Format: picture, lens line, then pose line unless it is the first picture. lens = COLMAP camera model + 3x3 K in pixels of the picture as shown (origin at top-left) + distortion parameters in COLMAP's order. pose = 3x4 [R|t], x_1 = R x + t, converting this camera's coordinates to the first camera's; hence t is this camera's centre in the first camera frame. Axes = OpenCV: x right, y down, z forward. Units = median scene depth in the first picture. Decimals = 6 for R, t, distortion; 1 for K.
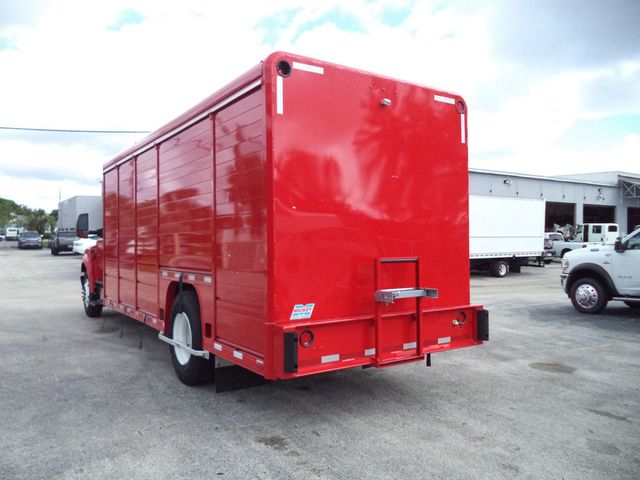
lens RADIAL K [[518.1, 0, 322.0], [0, 518.1, 239.5], [0, 0, 1]] dist [-0.019416, -0.013539]
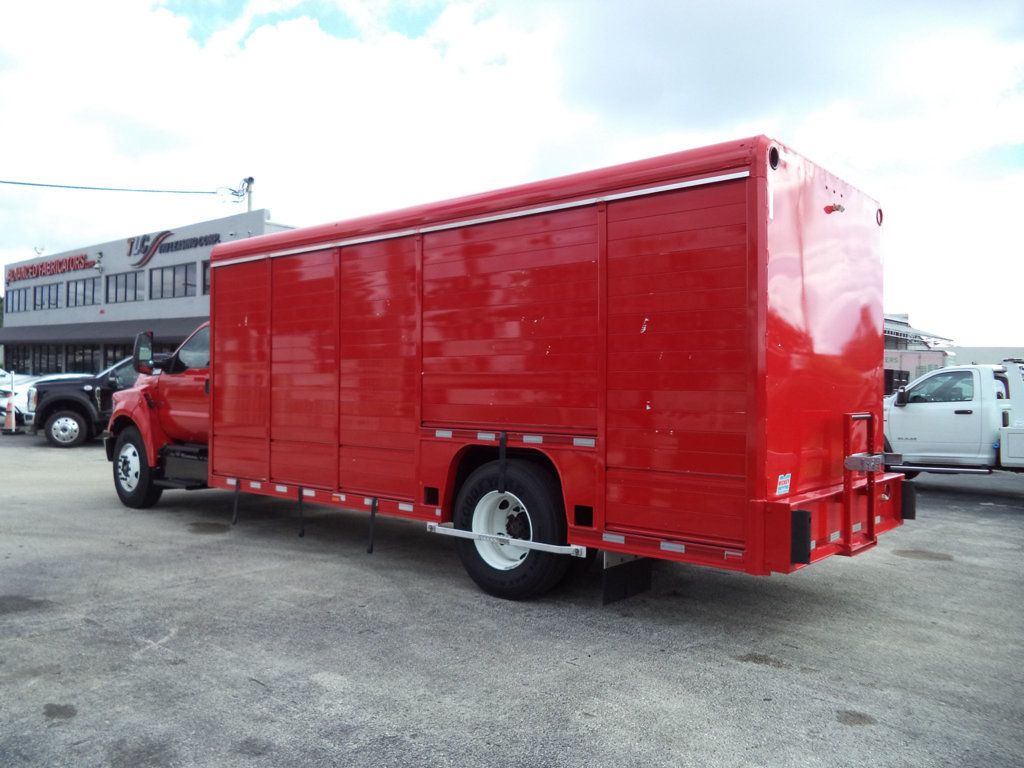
lens RADIAL K [[828.9, 0, 517.0], [0, 828.9, 385.4], [0, 0, 1]] dist [-0.019416, -0.013539]
pose [[0.962367, 0.017851, 0.271165, -0.679165], [-0.020290, 0.999775, 0.006196, -0.004254], [-0.270993, -0.011465, 0.962513, -0.044499]]
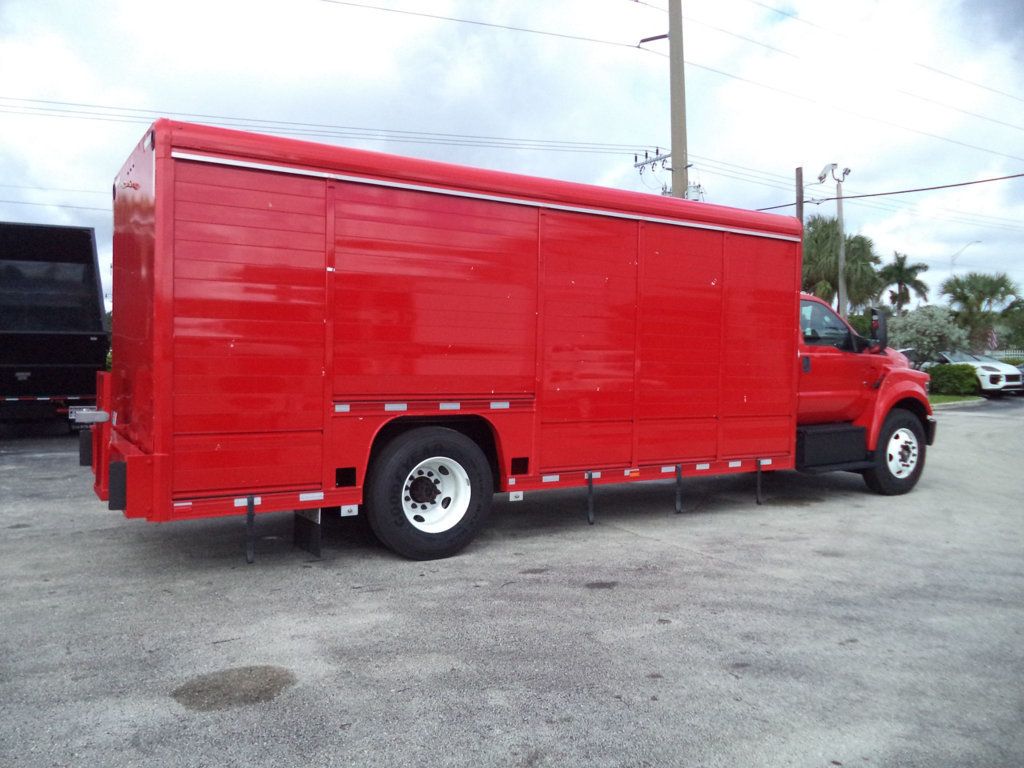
lens RADIAL K [[828.9, 0, 510.9], [0, 828.9, 376.3], [0, 0, 1]] dist [-0.019416, -0.013539]
pose [[-0.041861, 0.032914, -0.998581, 1.464828], [-0.008326, 0.999411, 0.033290, -0.006039], [0.999089, 0.009707, -0.041563, 1.721194]]
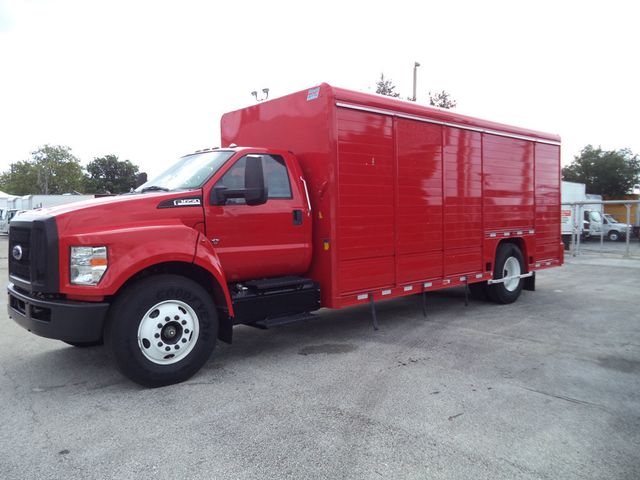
lens RADIAL K [[518.1, 0, 318.9], [0, 518.1, 241.1], [0, 0, 1]] dist [-0.019416, -0.013539]
pose [[-0.134316, -0.044447, 0.989941, -2.121674], [0.005131, 0.998949, 0.045547, 0.026314], [-0.990925, 0.011197, -0.133946, 2.204545]]
